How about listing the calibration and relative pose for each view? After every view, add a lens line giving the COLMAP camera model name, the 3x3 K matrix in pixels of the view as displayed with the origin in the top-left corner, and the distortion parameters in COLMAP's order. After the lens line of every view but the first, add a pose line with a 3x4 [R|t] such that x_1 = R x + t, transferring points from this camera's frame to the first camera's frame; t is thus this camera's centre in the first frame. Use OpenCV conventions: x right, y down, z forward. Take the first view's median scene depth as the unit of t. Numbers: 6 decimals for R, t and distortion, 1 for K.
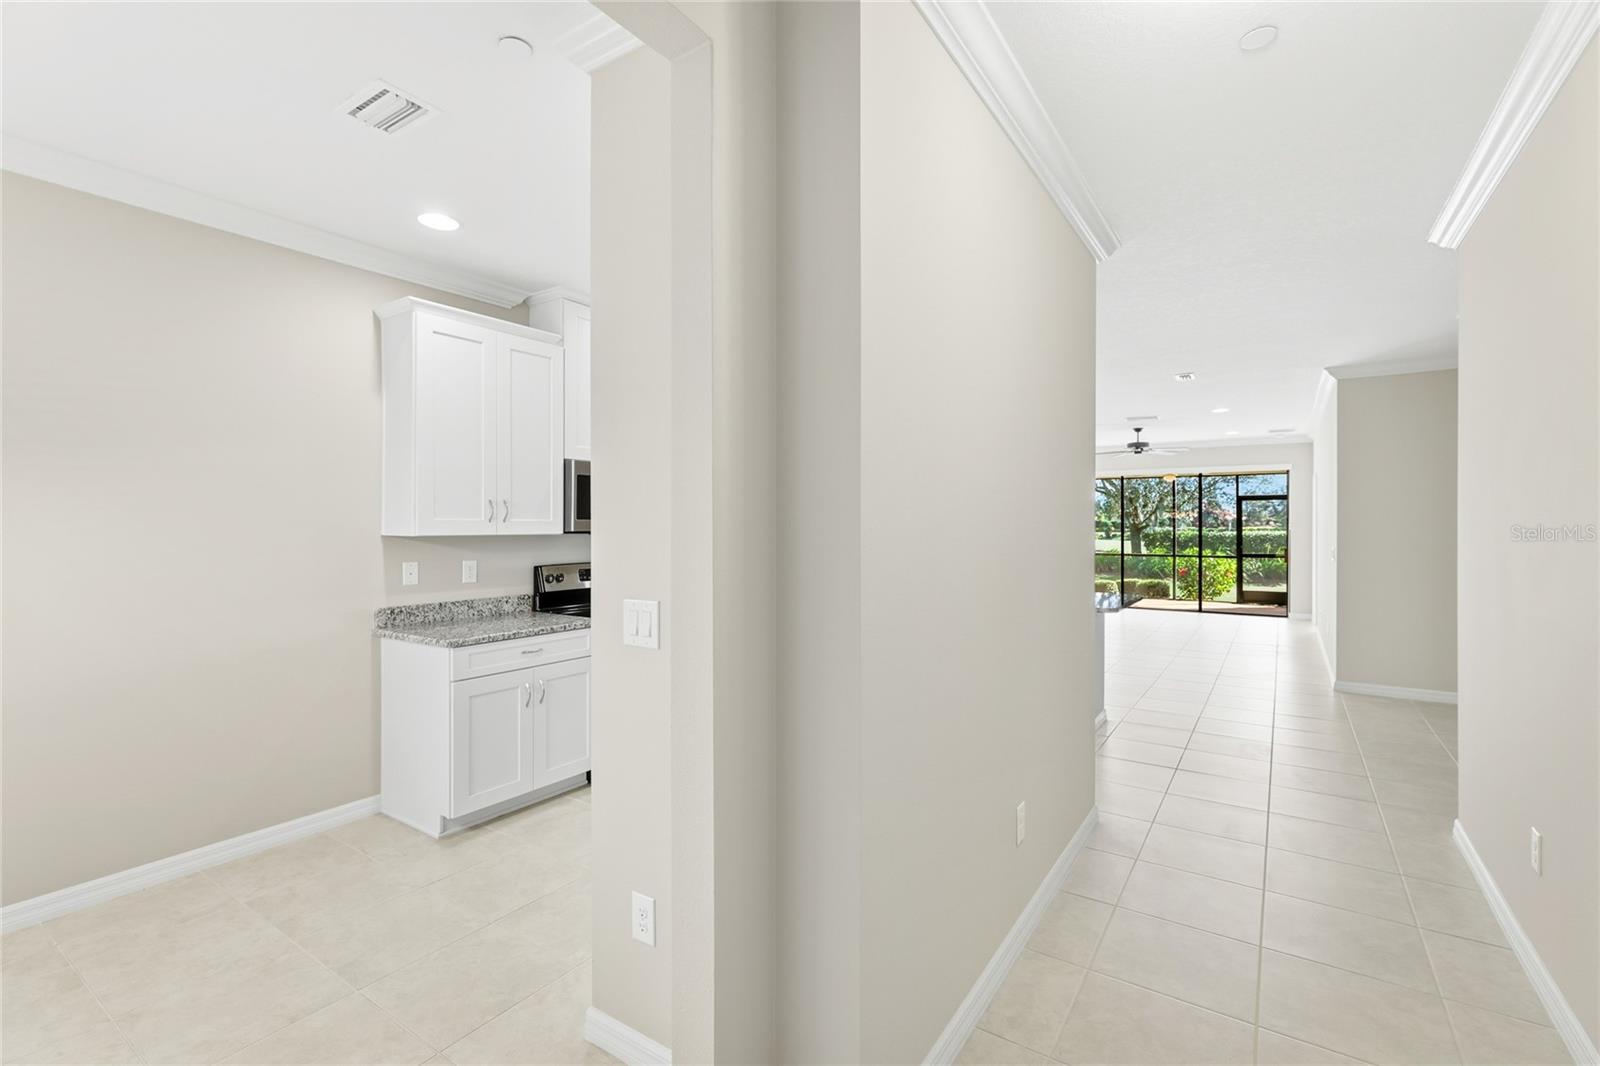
lens RADIAL K [[731.5, 0, 793.0], [0, 731.5, 529.4], [0, 0, 1]] dist [-0.011403, 0.005096]
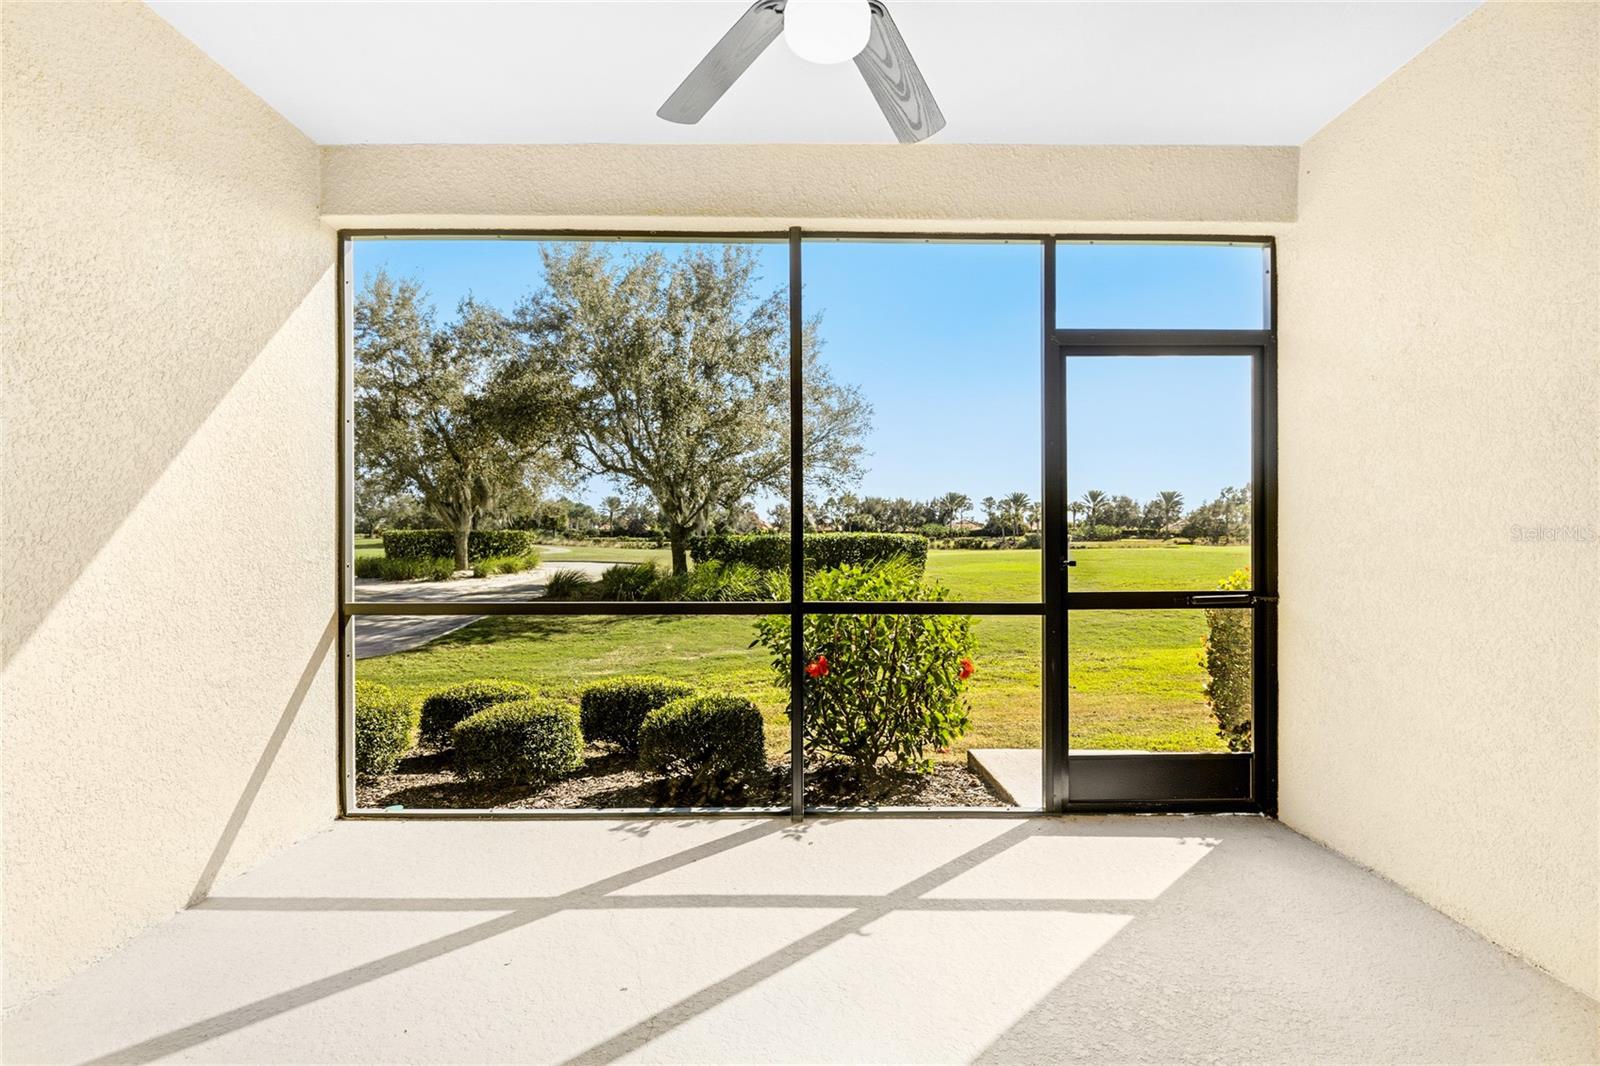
lens RADIAL K [[731.5, 0, 789.9], [0, 731.5, 545.2], [0, 0, 1]] dist [-0.011403, 0.005096]
pose [[0.837169, -0.005646, 0.546914, 0.422290], [0.001835, 0.999970, 0.007513, 0.017043], [-0.546941, -0.005286, 0.837155, 0.858058]]
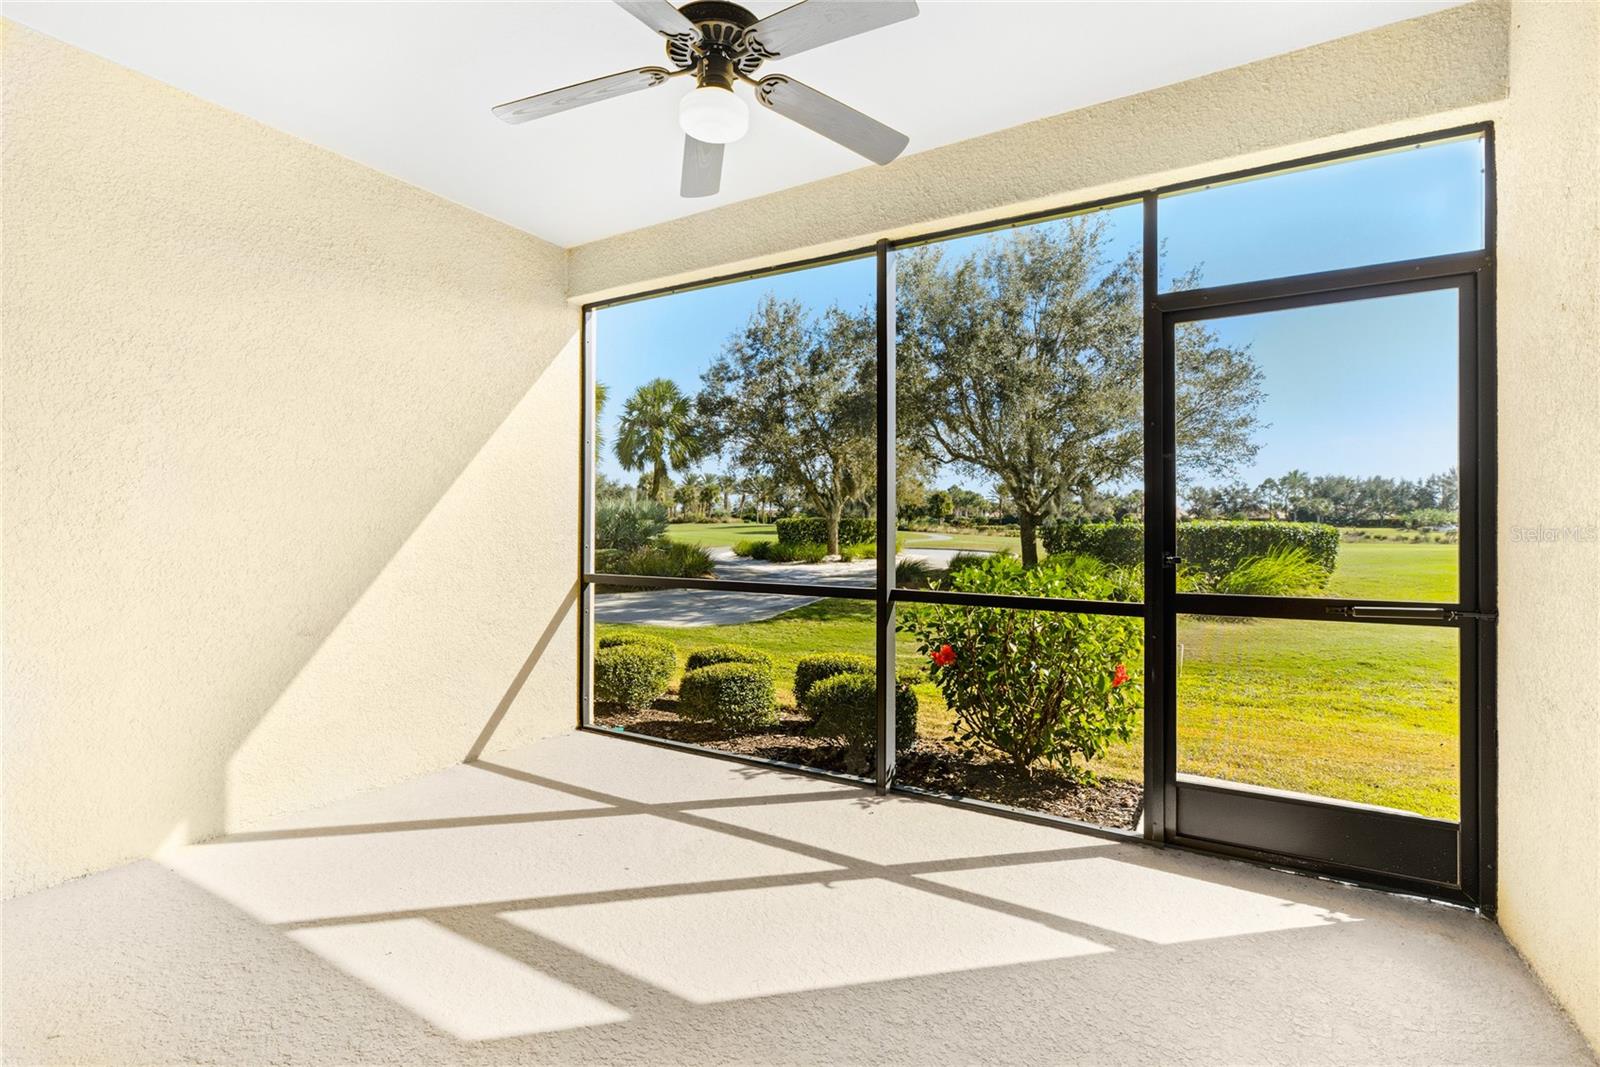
lens RADIAL K [[731.5, 0, 768.1], [0, 731.5, 529.2], [0, 0, 1]] dist [-0.011403, 0.005096]
pose [[0.999646, 0.004234, 0.026272, 0.501726], [-0.004314, 0.999986, 0.002989, 0.016001], [-0.026259, -0.003101, 0.999650, 0.806324]]
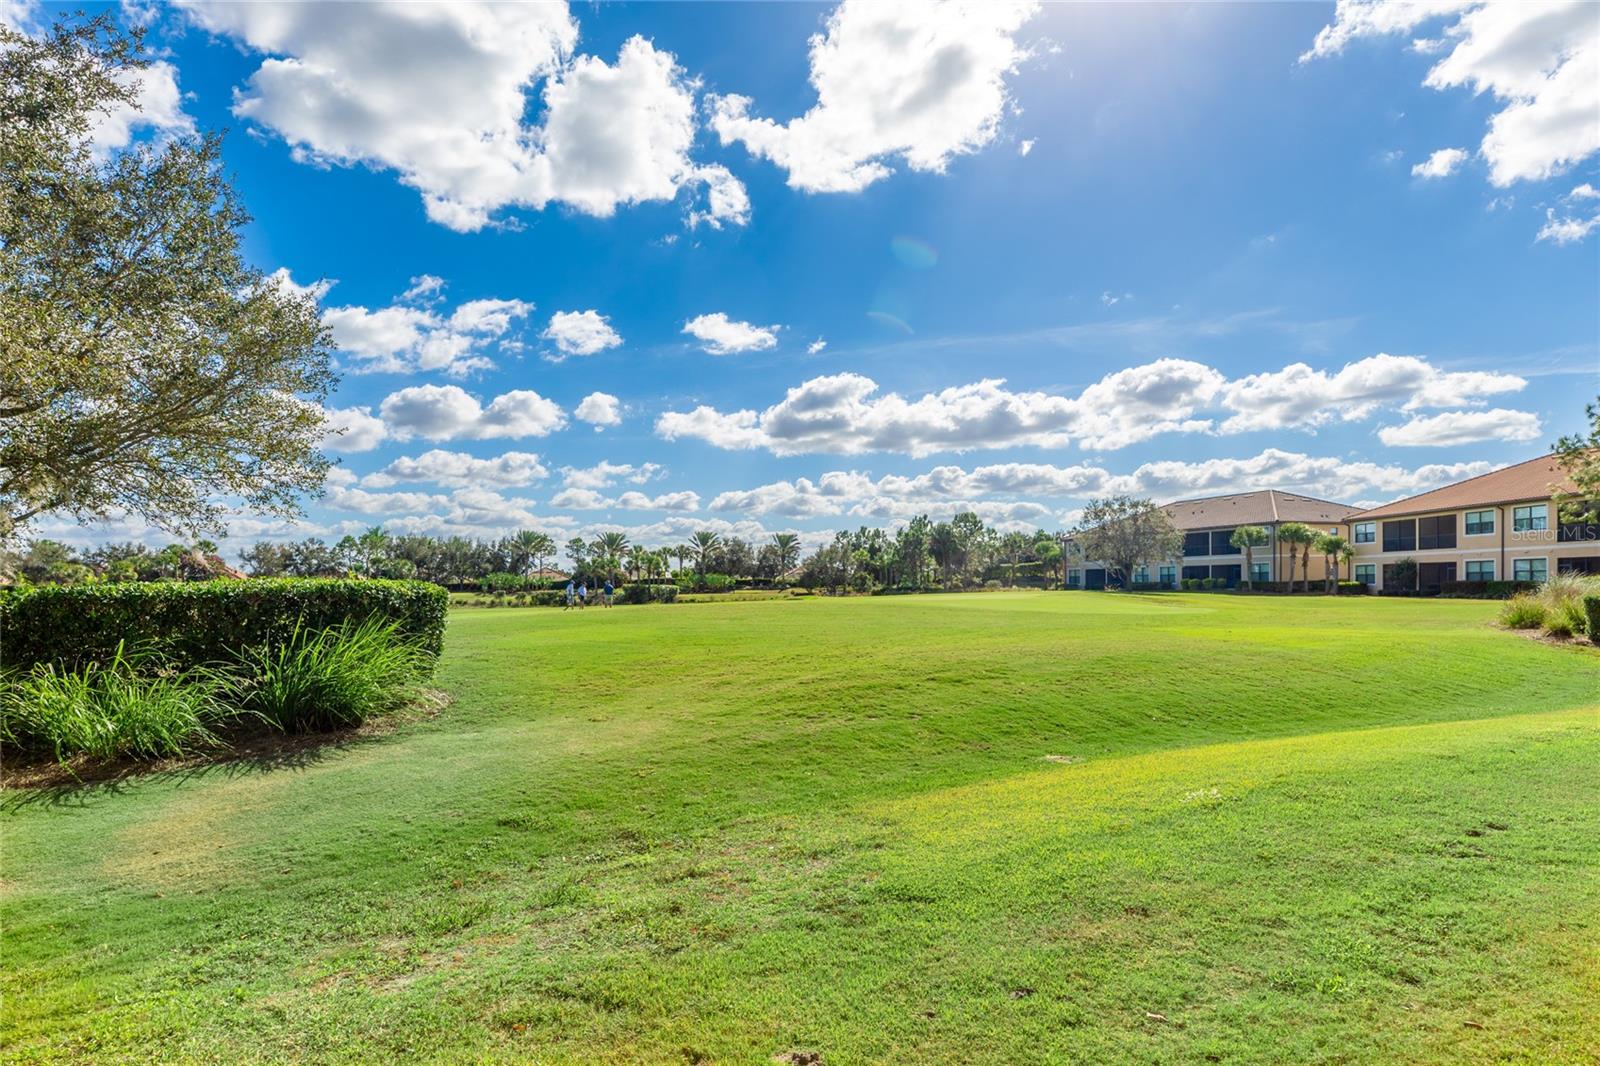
lens RADIAL K [[914.1, 0, 817.6], [0, 914.1, 597.6], [0, 0, 1]] dist [0.019042, -0.006138]
pose [[0.453505, -0.015269, 0.891123, 0.730541], [0.015858, 0.999833, 0.009061, 0.021338], [-0.891113, 0.010023, 0.453671, 1.116338]]
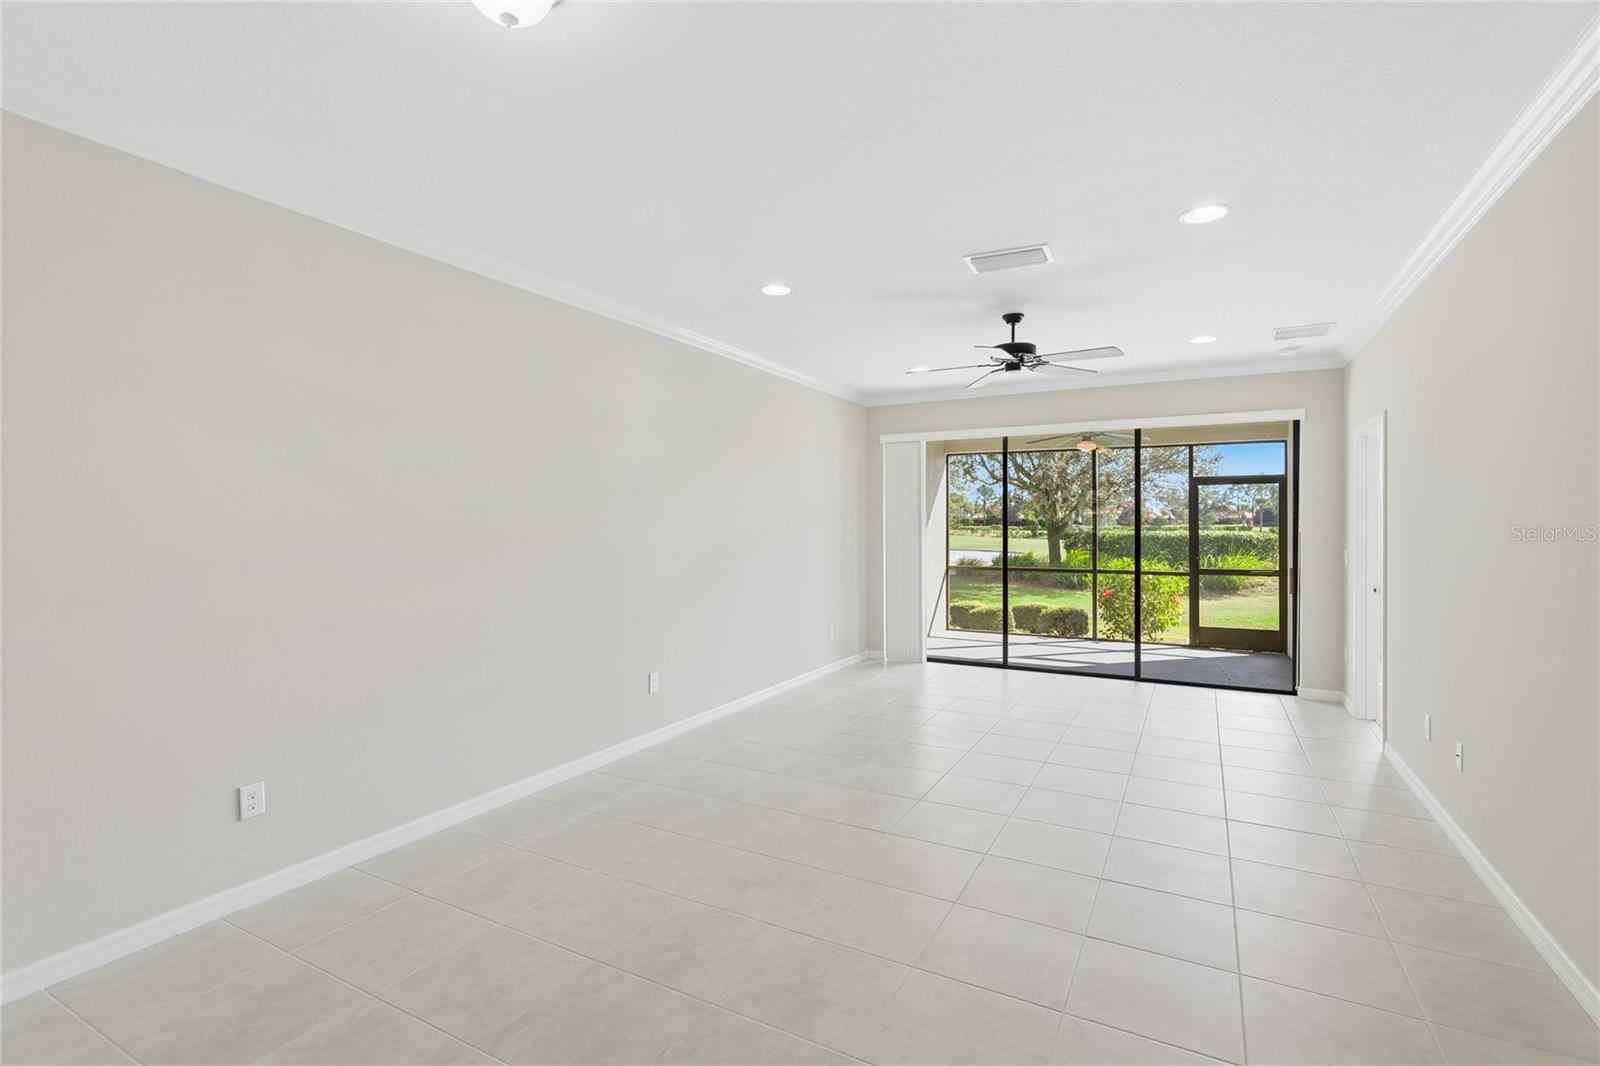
lens RADIAL K [[731.5, 0, 776.0], [0, 731.5, 526.6], [0, 0, 1]] dist [-0.011403, 0.005096]
pose [[0.997965, 0.000100, 0.063757, 0.208857], [-0.000016, 0.999999, -0.001312, -0.002189], [-0.063757, 0.001309, 0.997965, 0.390140]]
